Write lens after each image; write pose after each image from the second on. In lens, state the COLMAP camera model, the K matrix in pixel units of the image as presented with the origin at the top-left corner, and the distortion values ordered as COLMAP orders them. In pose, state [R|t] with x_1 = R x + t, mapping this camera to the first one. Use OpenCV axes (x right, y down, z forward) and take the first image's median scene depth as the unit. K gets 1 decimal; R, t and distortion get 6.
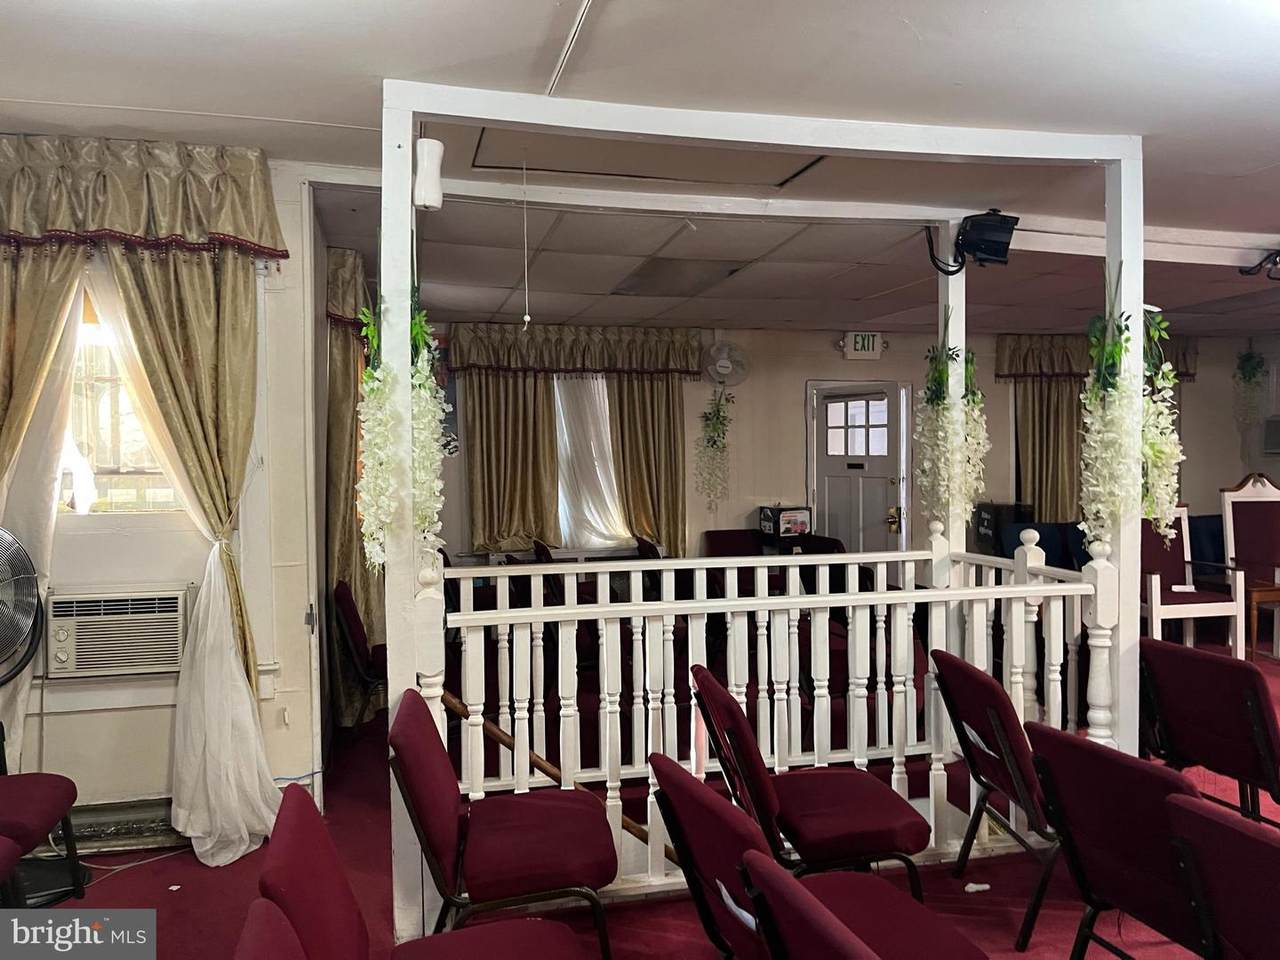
lens RADIAL K [[961.2, 0, 642.1], [0, 961.2, 479.1], [0, 0, 1]] dist [0.009453, -0.016385]
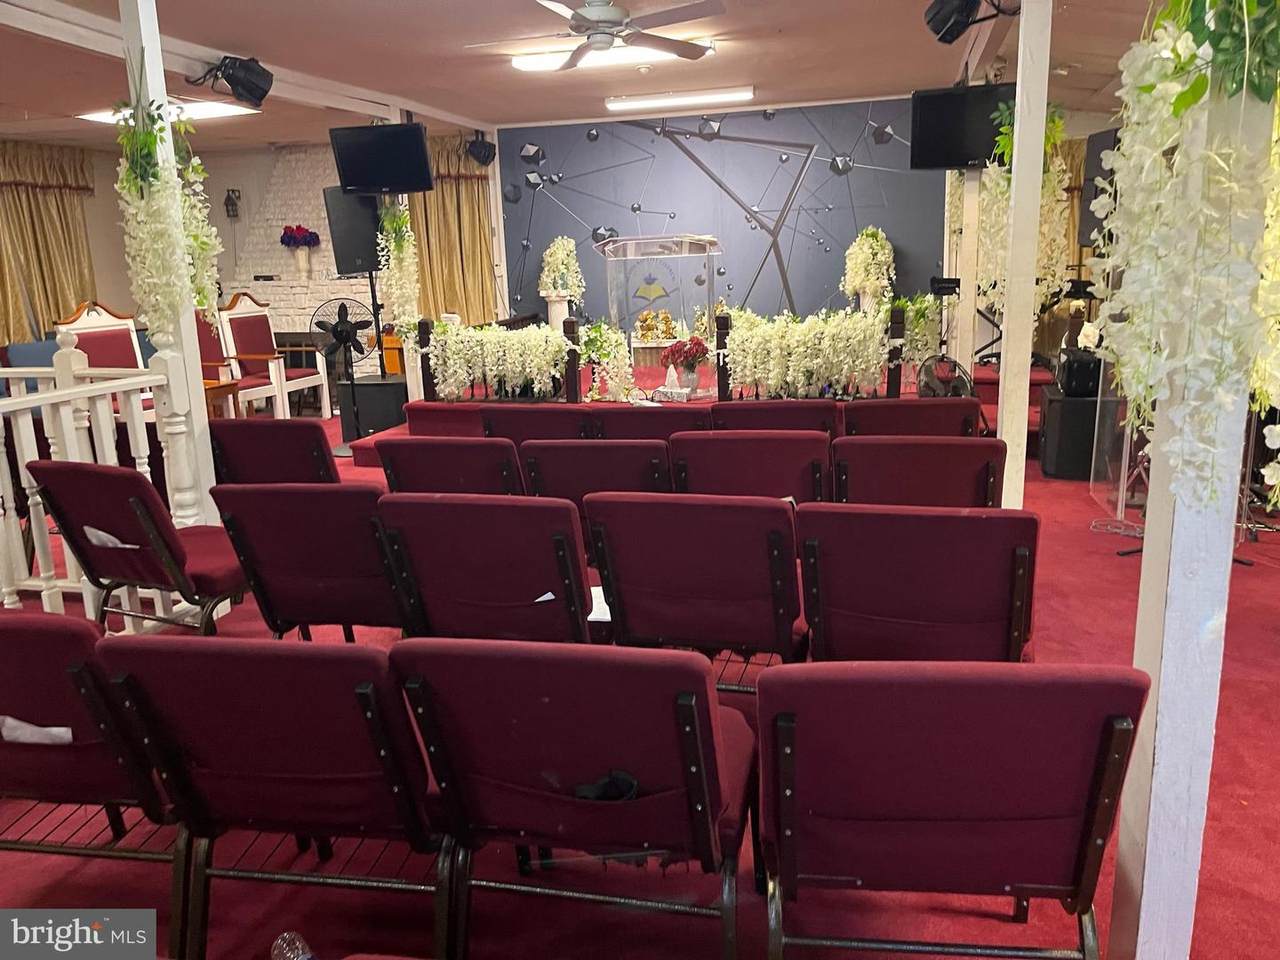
lens RADIAL K [[961.2, 0, 639.7], [0, 961.2, 473.3], [0, 0, 1]] dist [0.009453, -0.016385]
pose [[0.466319, -0.196018, 0.862626, -0.202055], [0.050858, 0.979469, 0.195076, 0.037022], [-0.883153, -0.047096, 0.466714, 0.060918]]
